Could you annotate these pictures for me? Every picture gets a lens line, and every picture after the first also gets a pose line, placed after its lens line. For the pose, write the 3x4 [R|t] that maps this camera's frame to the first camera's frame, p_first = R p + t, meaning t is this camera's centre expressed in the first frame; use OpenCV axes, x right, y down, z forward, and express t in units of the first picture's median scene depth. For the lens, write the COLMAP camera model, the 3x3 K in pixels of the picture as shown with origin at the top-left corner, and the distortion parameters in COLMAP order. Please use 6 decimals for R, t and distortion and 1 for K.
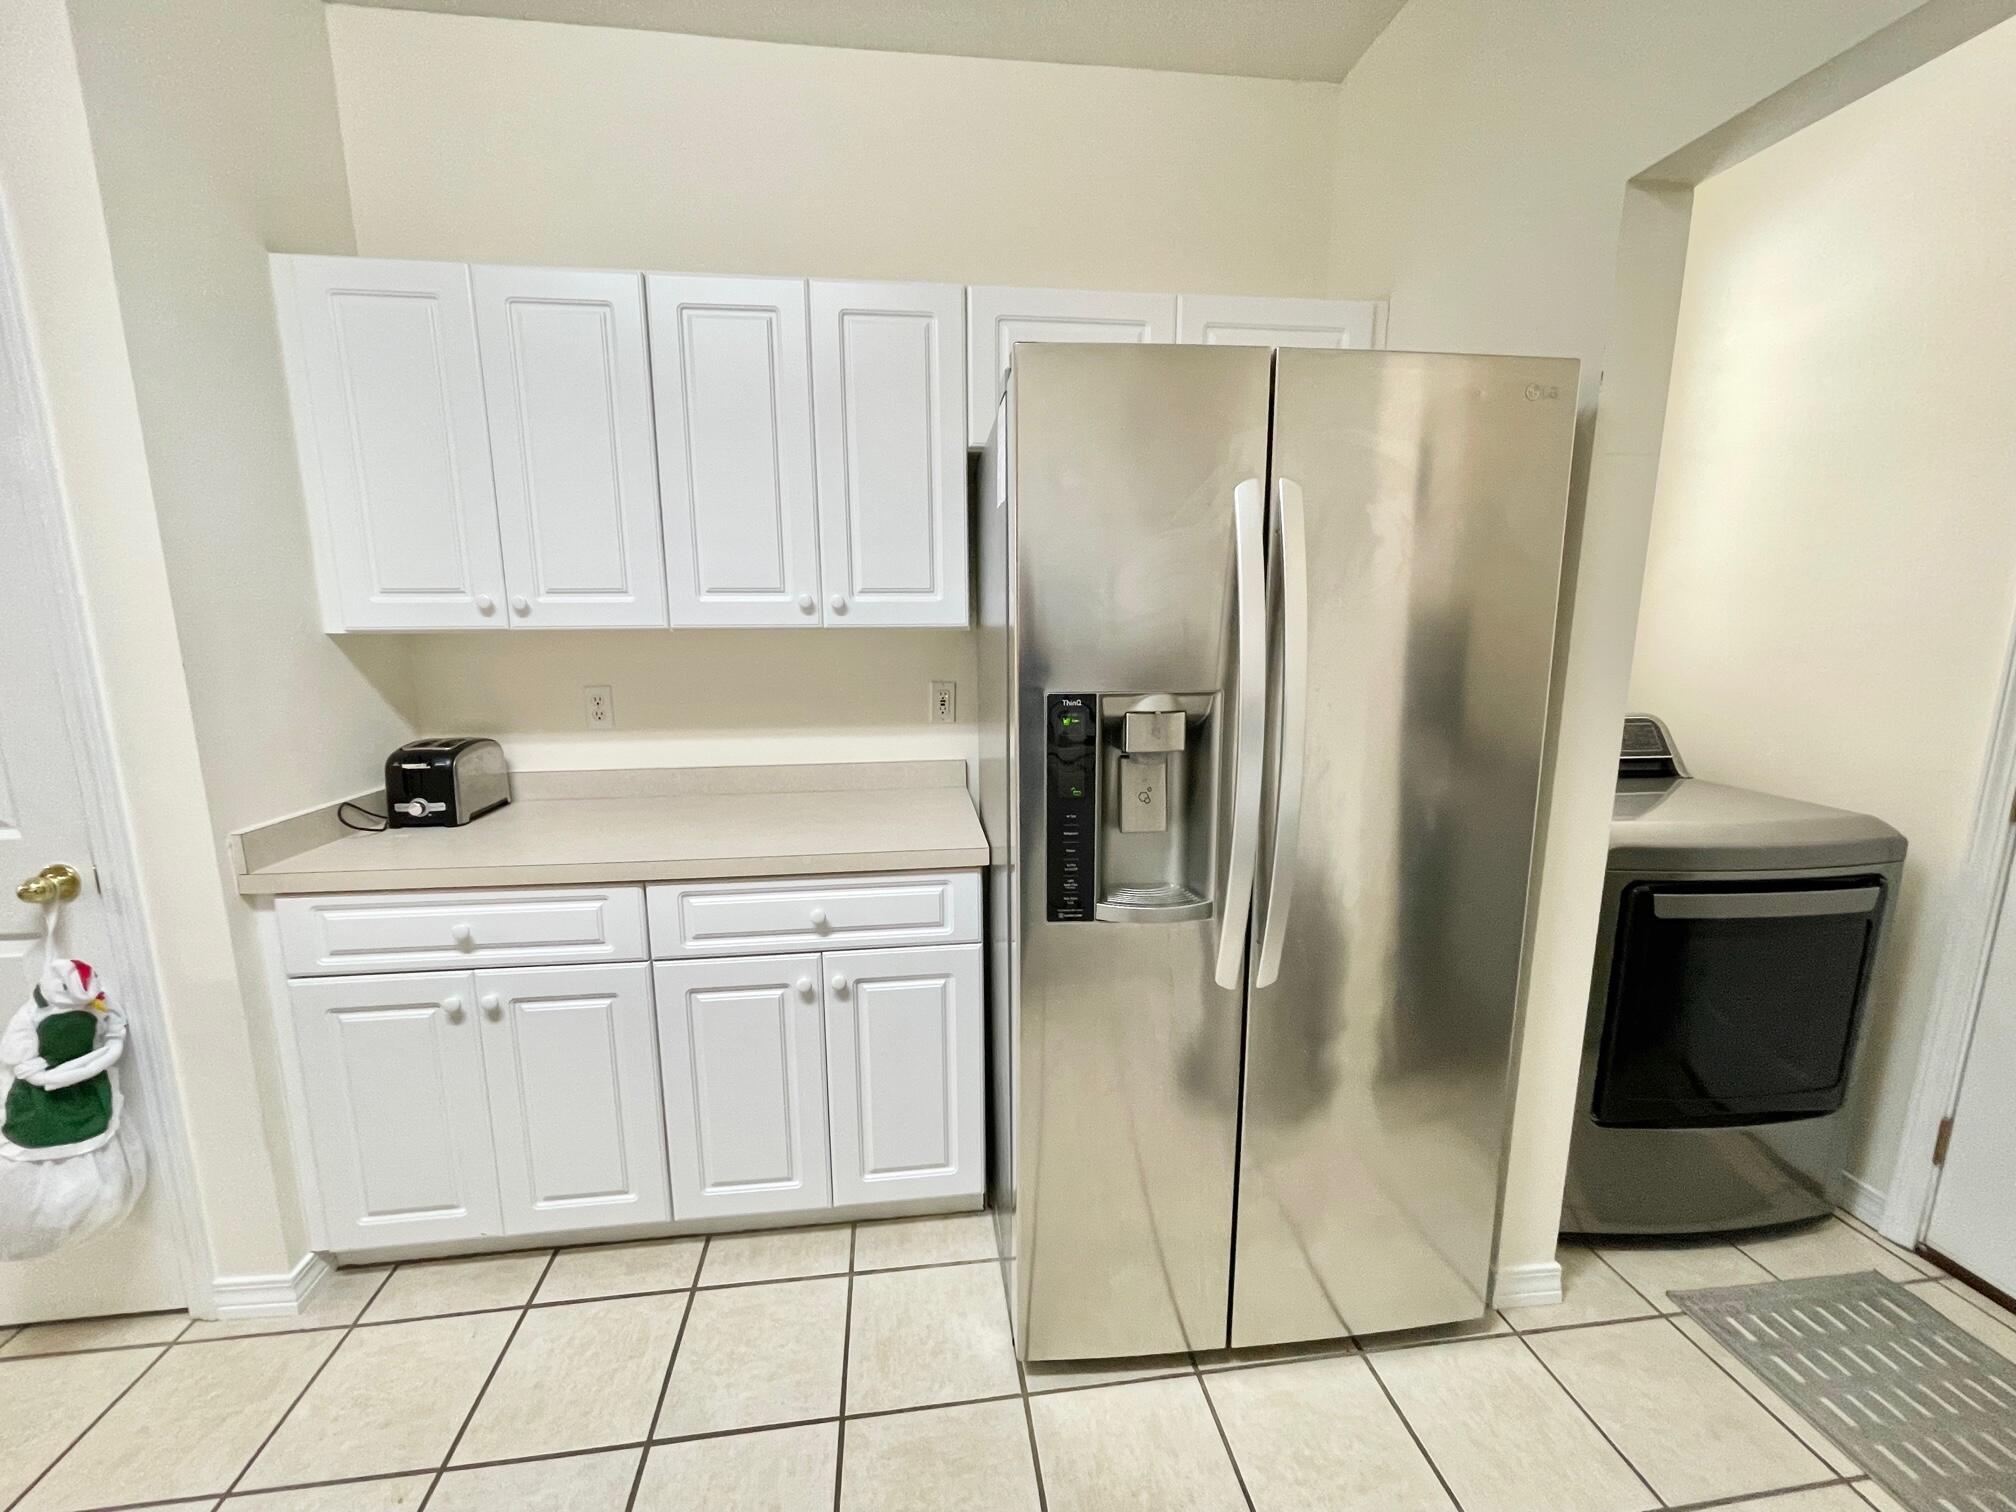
lens RADIAL K [[821.9, 0, 1013.1], [0, 821.9, 755.5], [0, 0, 1]] dist [0.000533, -0.000245]
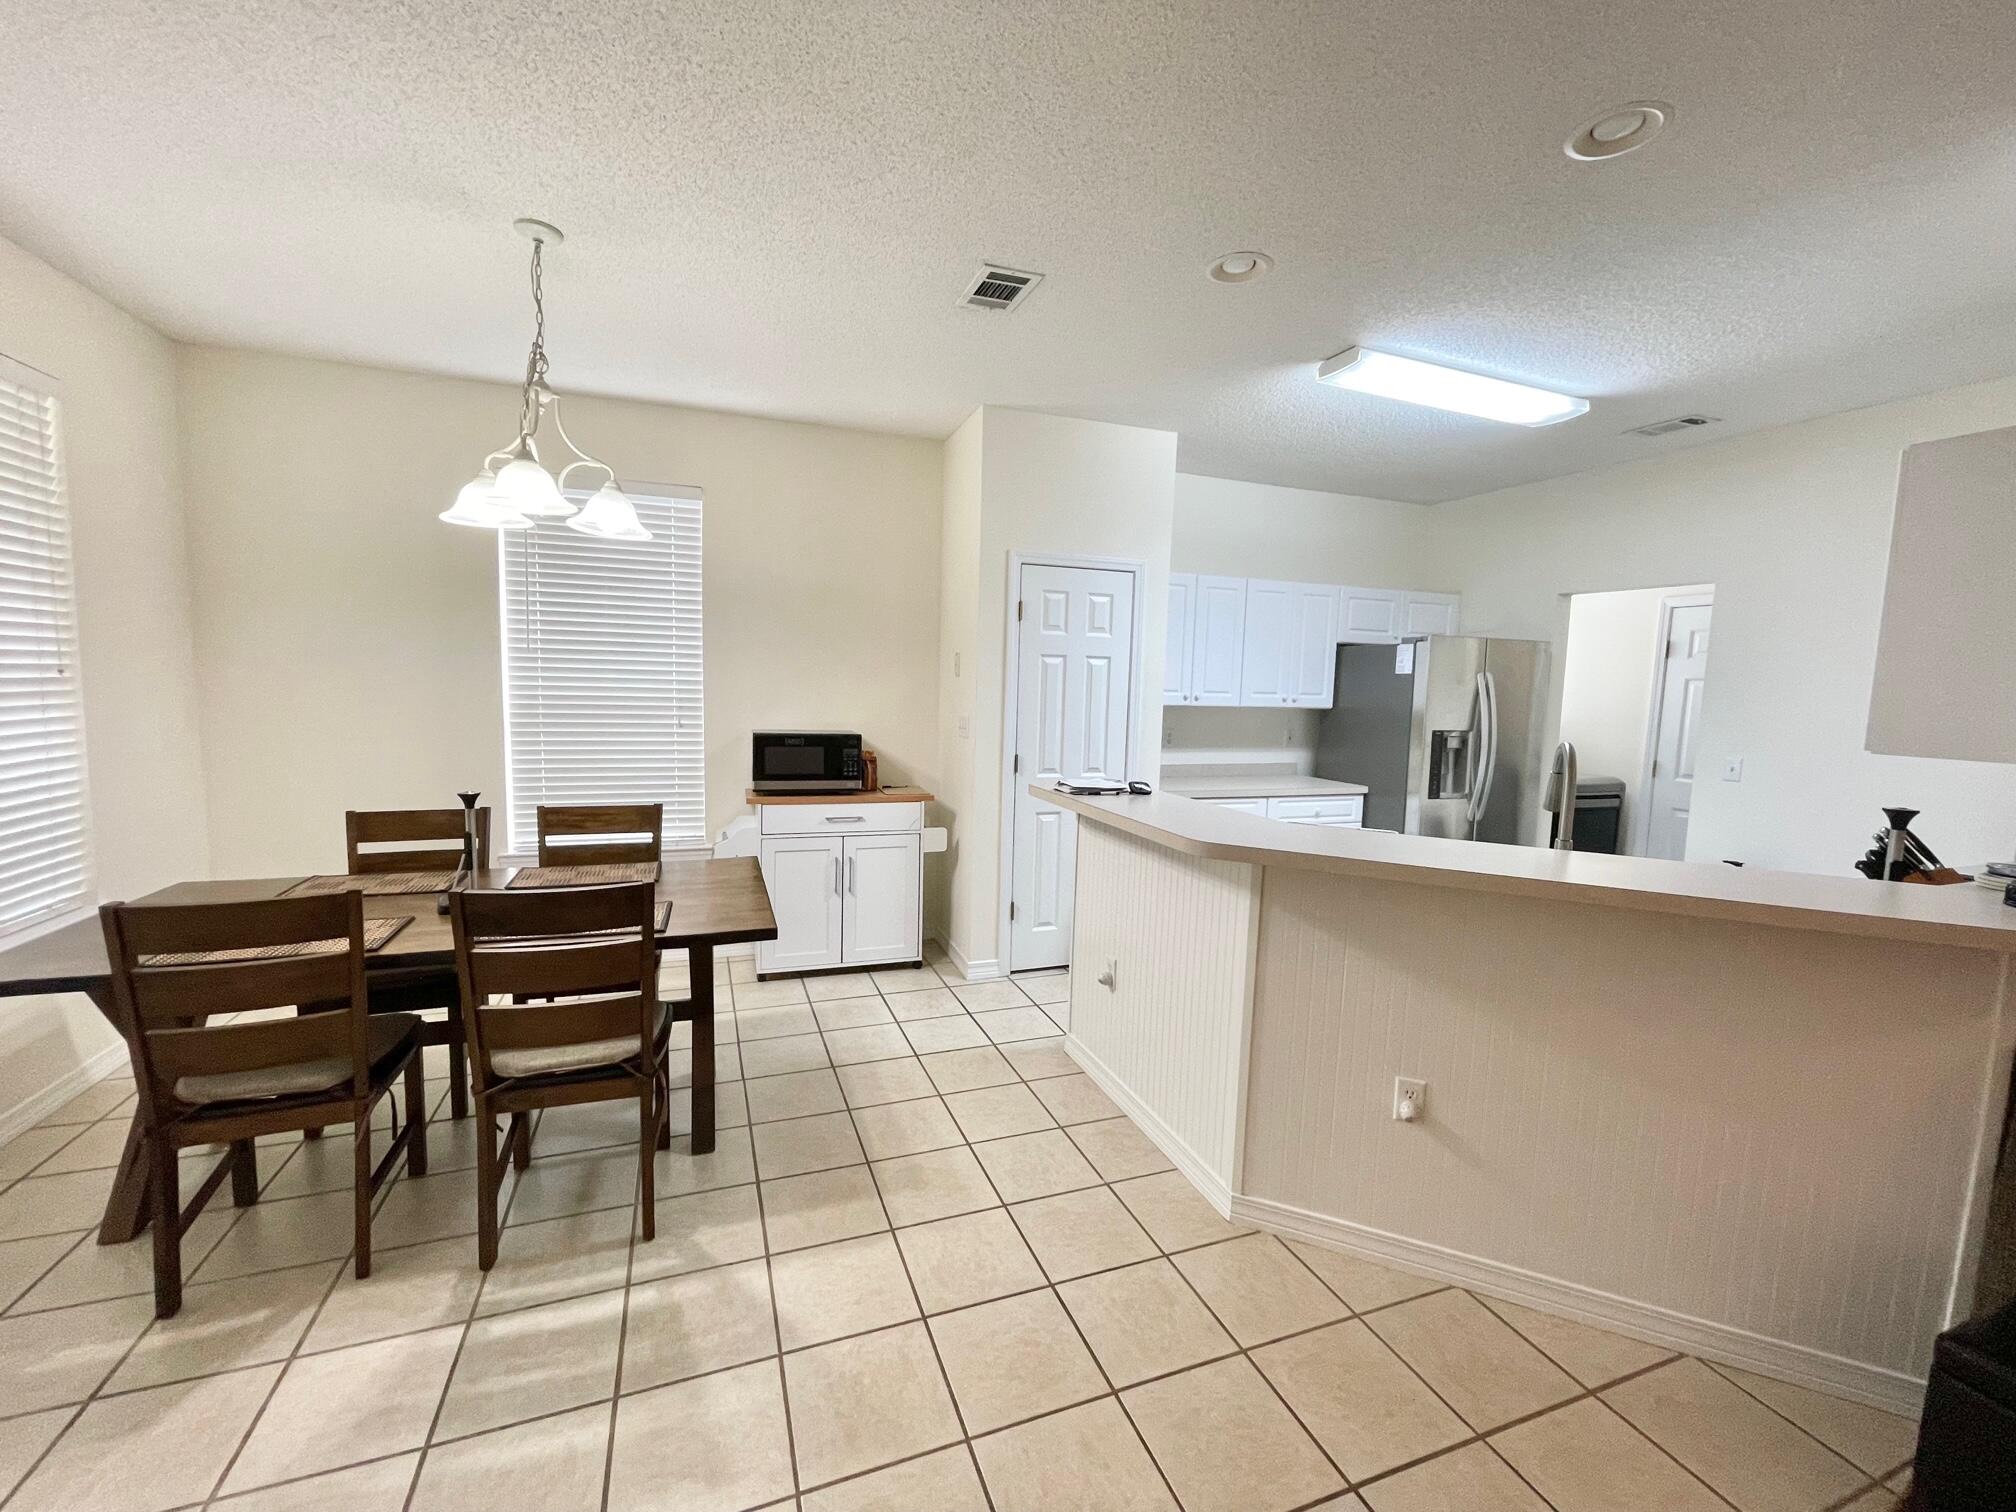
lens RADIAL K [[821.9, 0, 1000.1], [0, 821.9, 765.7], [0, 0, 1]] dist [0.000533, -0.000245]
pose [[0.972800, 0.006215, 0.231565, -1.897974], [0.008418, 0.998031, -0.062149, 0.203318], [-0.231495, 0.062408, 0.970832, -1.447005]]
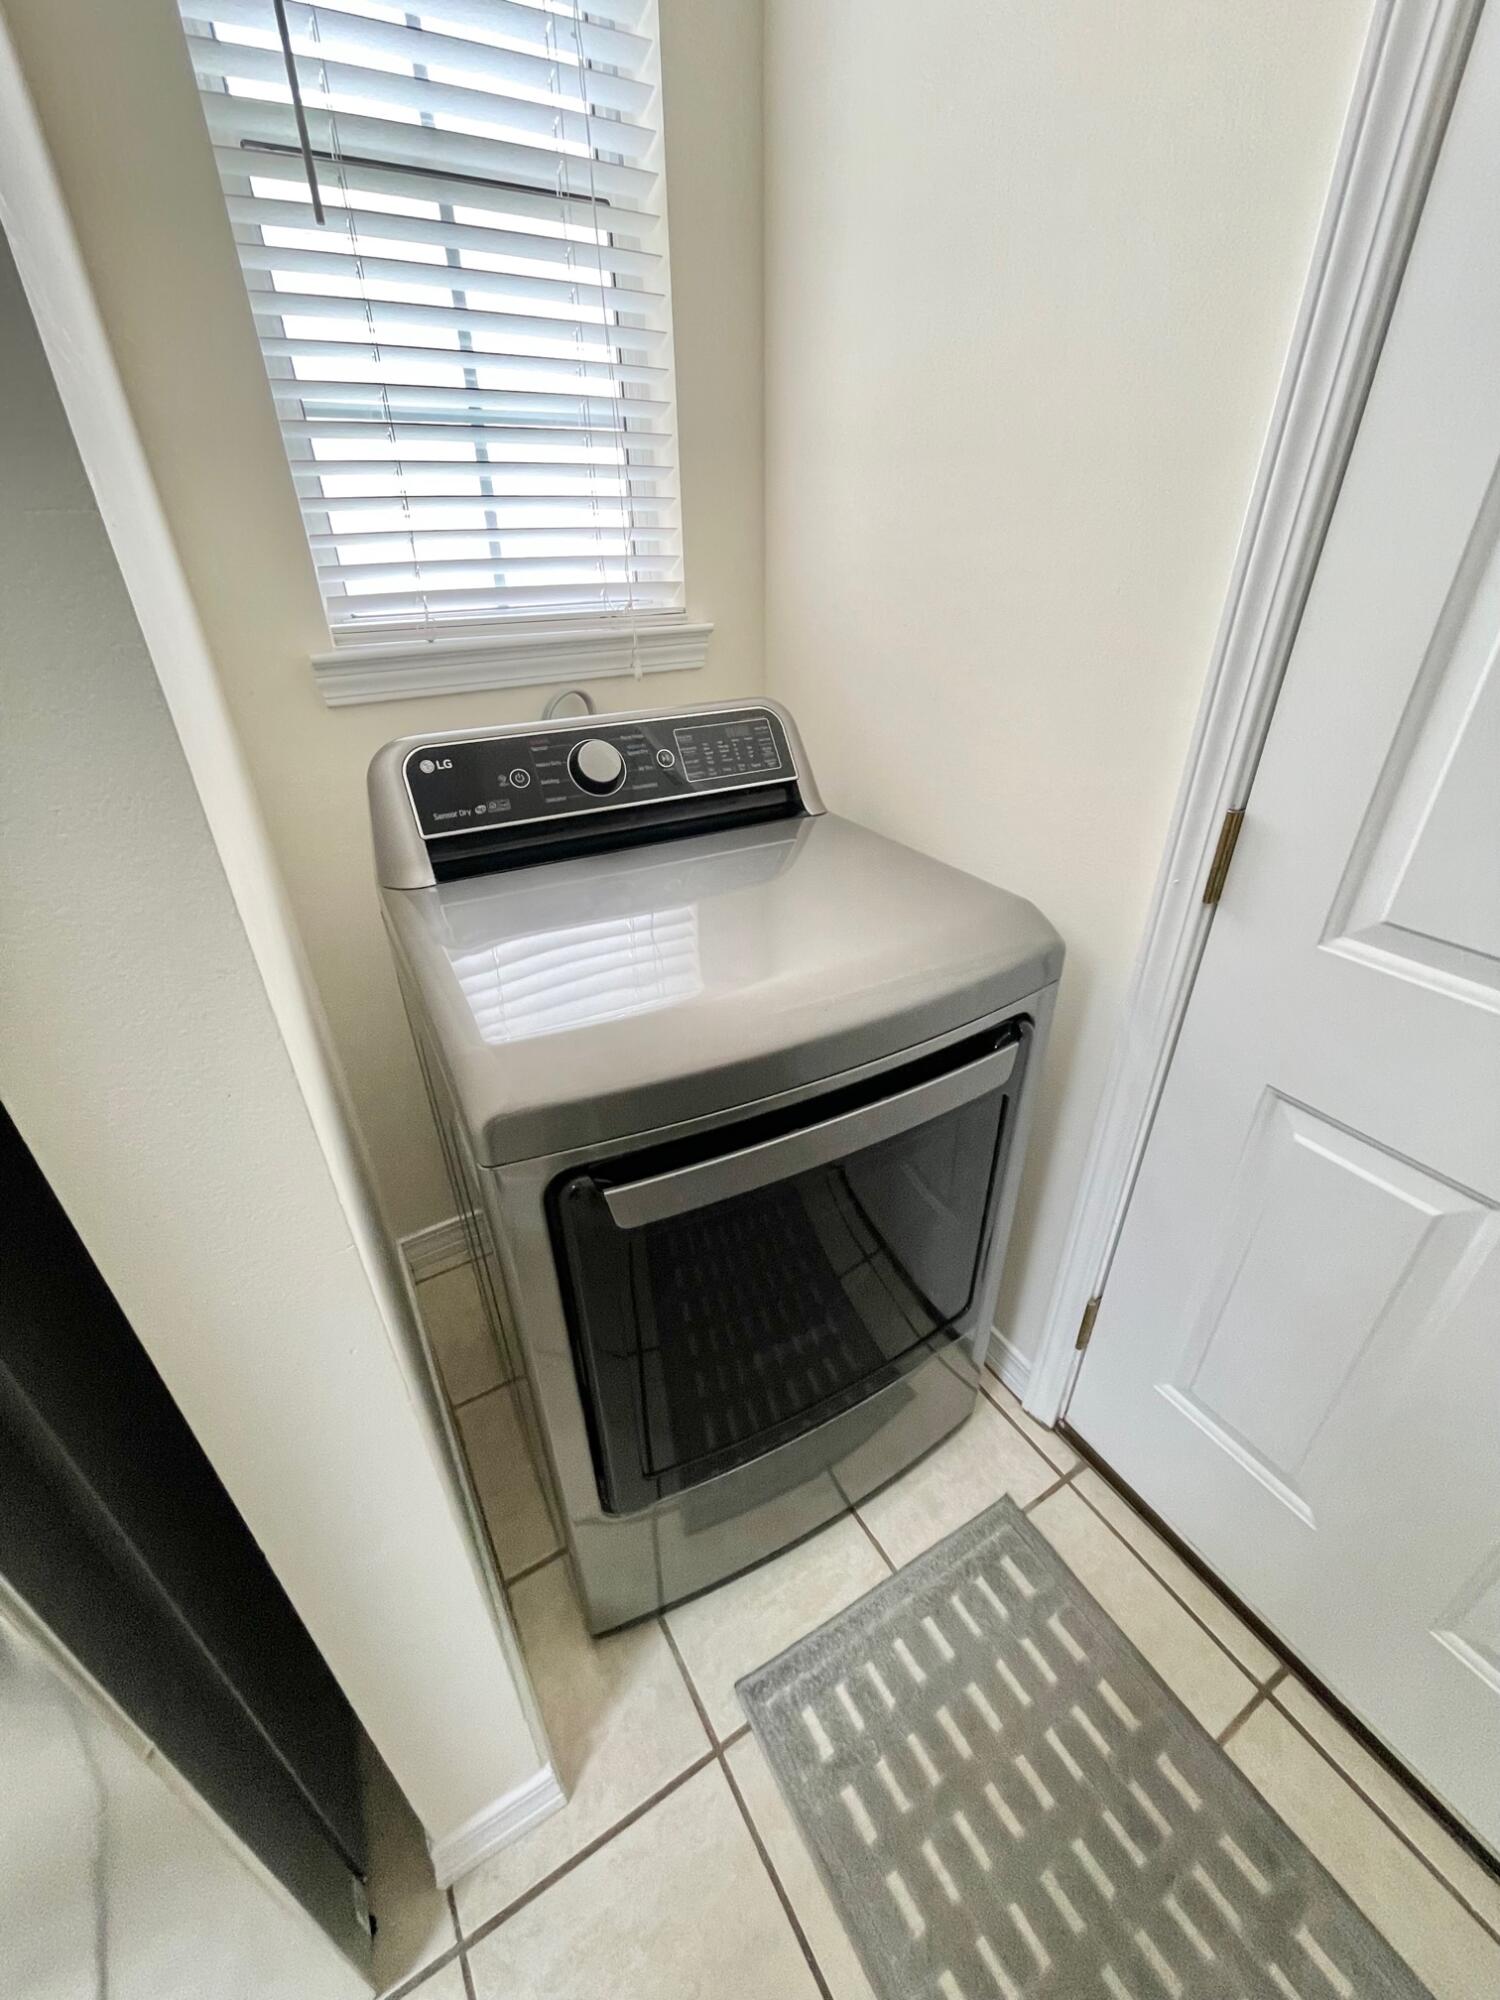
lens RADIAL K [[815.3, 0, 747.5], [0, 815.3, 996.0], [0, 0, 1]] dist [0.000533, -0.000245]
pose [[0.919585, -0.205918, 0.334607, 0.678576], [0.084175, 0.935134, 0.344149, -0.070957], [-0.383769, -0.288308, 0.877268, 0.571715]]
